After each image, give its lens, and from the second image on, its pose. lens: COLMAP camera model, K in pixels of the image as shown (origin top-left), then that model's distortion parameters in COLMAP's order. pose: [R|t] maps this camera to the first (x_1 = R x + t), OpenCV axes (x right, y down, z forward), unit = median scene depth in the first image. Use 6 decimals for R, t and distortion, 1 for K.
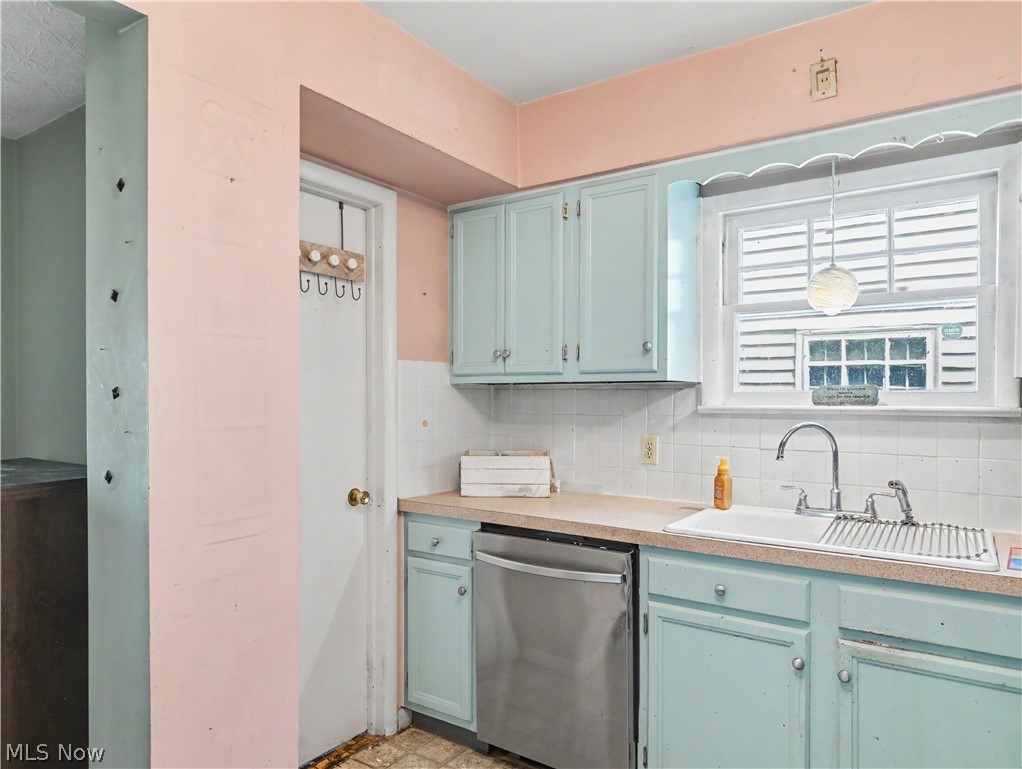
lens RADIAL K [[667.9, 0, 511.2], [0, 667.9, 391.2], [0, 0, 1]] dist [-0.003701, 0.001240]
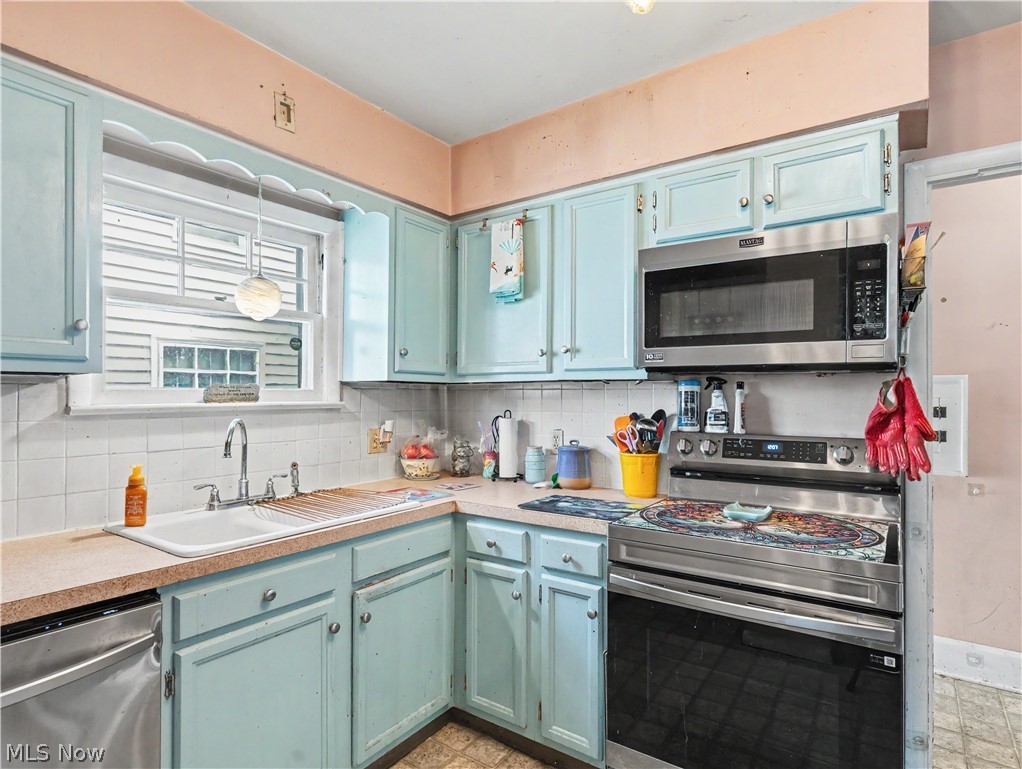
lens RADIAL K [[561.2, 0, 511.1], [0, 561.2, 387.1], [0, 0, 1]] dist [0.002259, 0.000604]
pose [[0.015986, 0.009032, 0.999831, -0.432012], [-0.011383, 0.999896, -0.008850, -0.000507], [-0.999807, -0.011239, 0.016087, 0.553701]]
